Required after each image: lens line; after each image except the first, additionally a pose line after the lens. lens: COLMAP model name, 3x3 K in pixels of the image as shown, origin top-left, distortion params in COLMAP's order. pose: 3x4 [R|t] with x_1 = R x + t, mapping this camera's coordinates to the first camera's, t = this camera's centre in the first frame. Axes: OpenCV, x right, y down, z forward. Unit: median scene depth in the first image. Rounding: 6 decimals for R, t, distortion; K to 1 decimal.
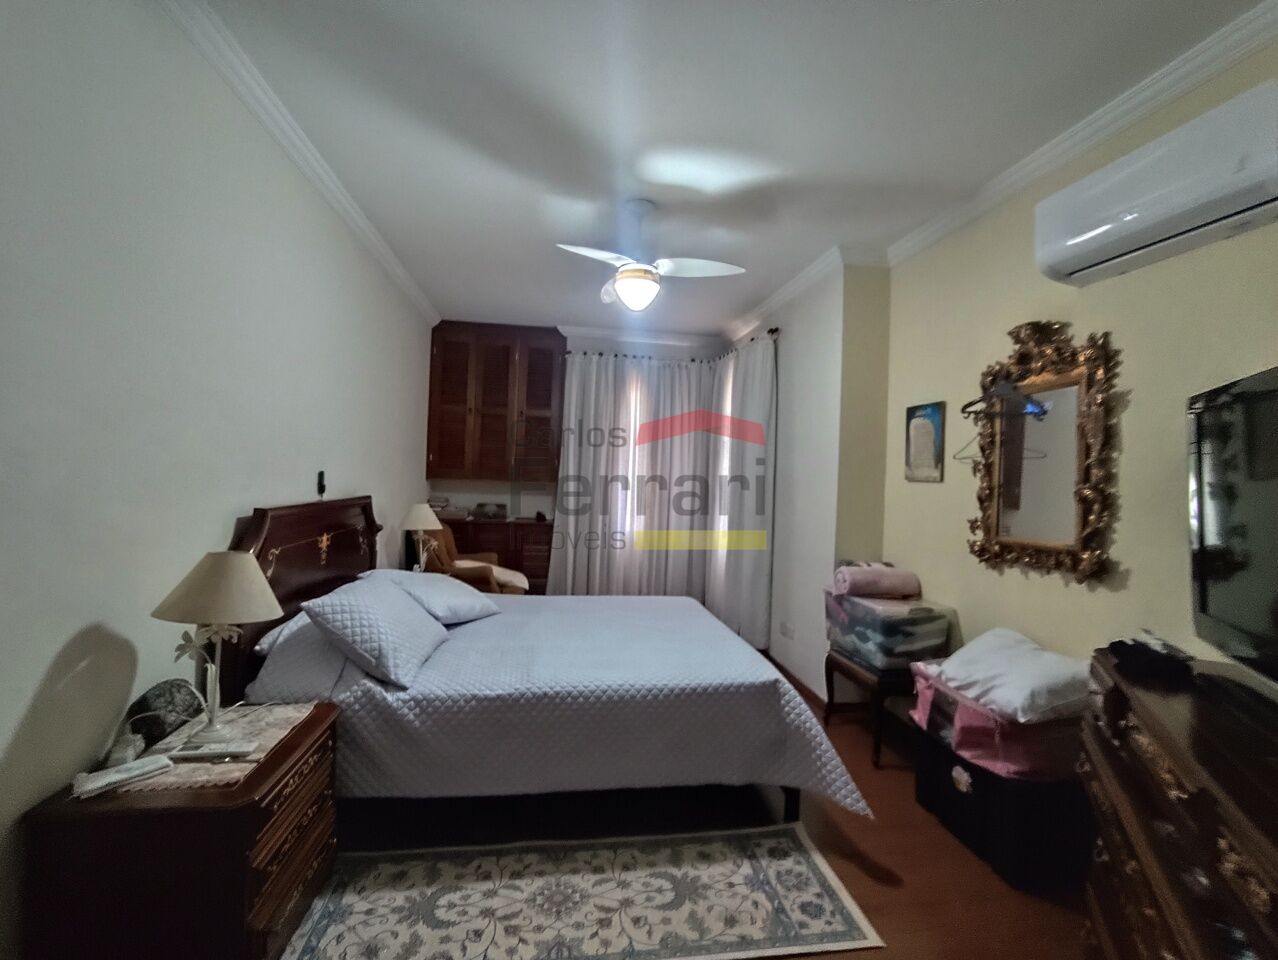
lens RADIAL K [[576.9, 0, 641.9], [0, 576.9, 475.6], [0, 0, 1]] dist [-0.043921, 0.023886]
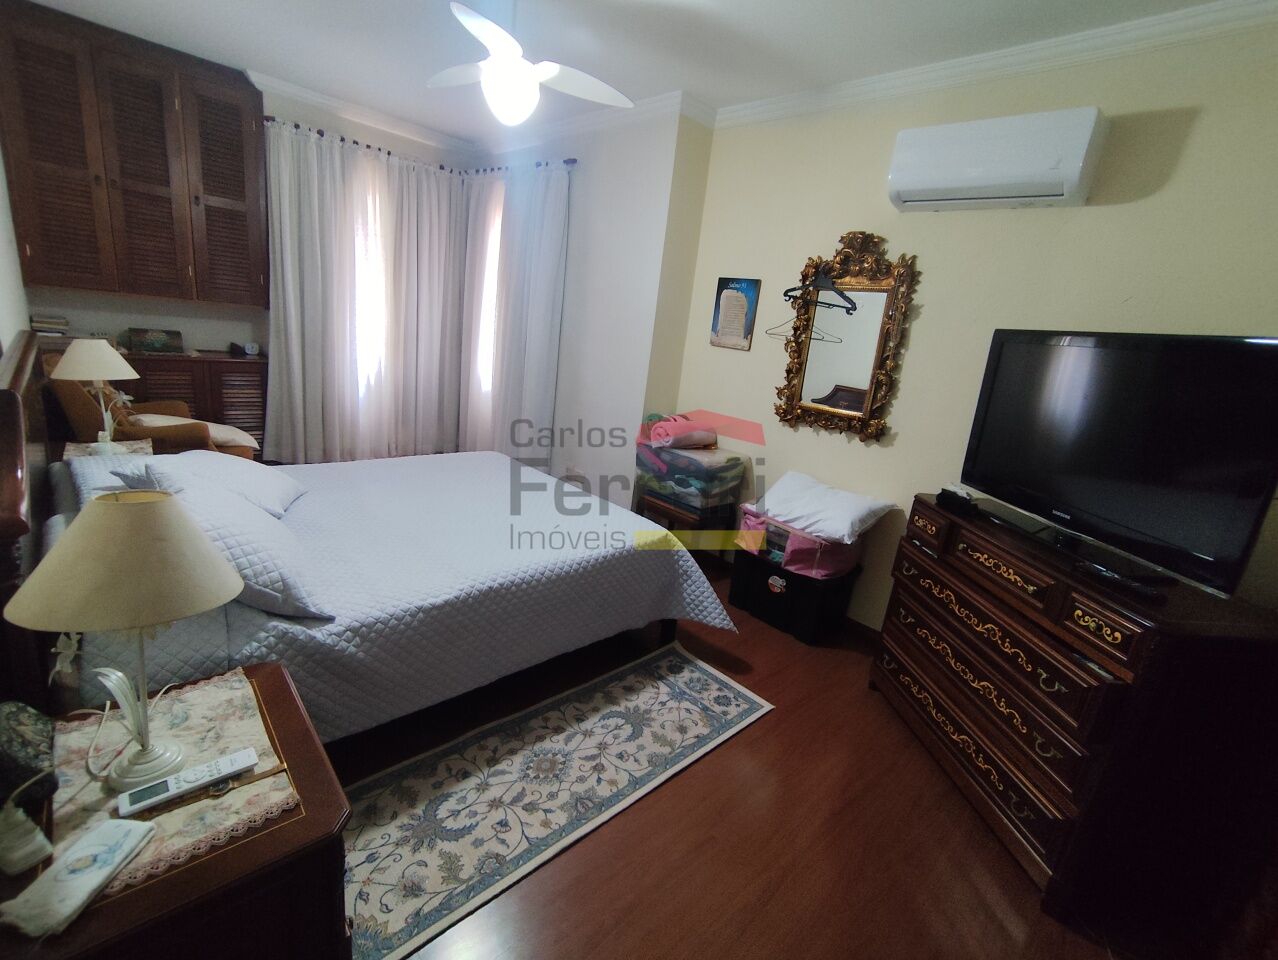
lens RADIAL K [[576.9, 0, 641.9], [0, 576.9, 475.6], [0, 0, 1]] dist [-0.043921, 0.023886]
pose [[0.816115, -0.089523, 0.570914, -0.501333], [-0.090882, 0.955752, 0.279783, -0.078178], [-0.570699, -0.280220, 0.771867, 0.201131]]
